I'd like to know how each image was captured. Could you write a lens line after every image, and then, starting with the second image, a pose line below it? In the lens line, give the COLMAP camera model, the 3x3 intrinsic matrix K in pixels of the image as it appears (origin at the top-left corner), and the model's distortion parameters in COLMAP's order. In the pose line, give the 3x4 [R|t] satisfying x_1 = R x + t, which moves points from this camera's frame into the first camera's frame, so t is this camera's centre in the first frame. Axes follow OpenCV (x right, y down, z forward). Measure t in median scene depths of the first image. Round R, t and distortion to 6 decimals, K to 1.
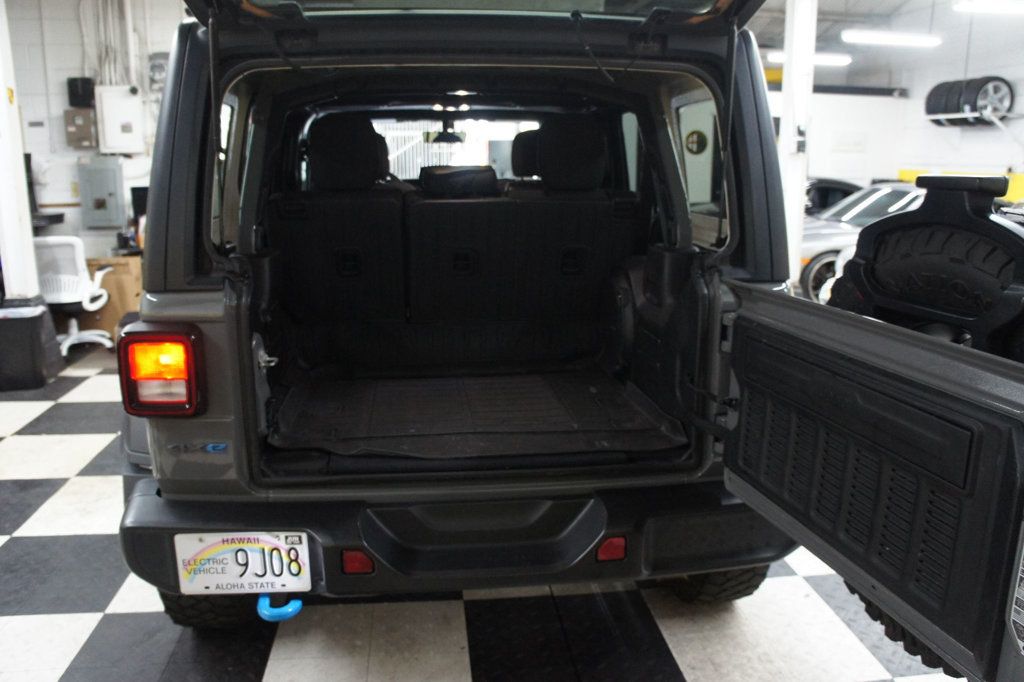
lens RADIAL K [[801.1, 0, 515.9], [0, 801.1, 338.0], [0, 0, 1]] dist [-0.184926, 0.118583]
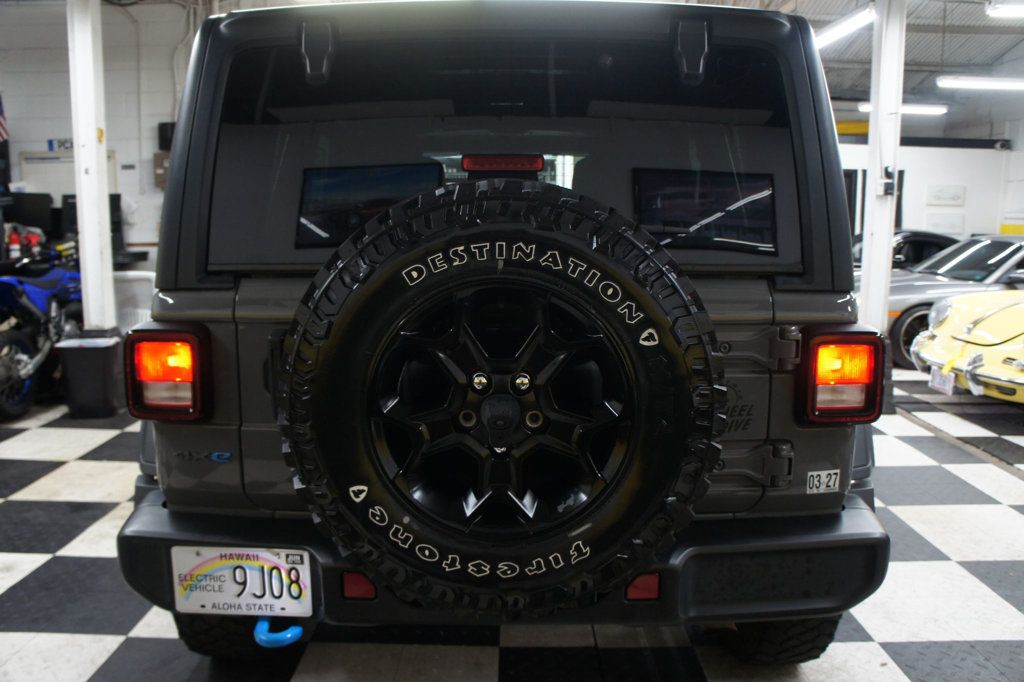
lens RADIAL K [[798.3, 0, 512.0], [0, 798.3, 341.0], [0, 0, 1]] dist [-0.166643, 0.100200]
pose [[0.992964, 0.020439, -0.116641, 0.058258], [-0.028753, 0.997129, -0.070052, 0.045701], [0.114874, 0.072913, 0.990701, 0.075074]]
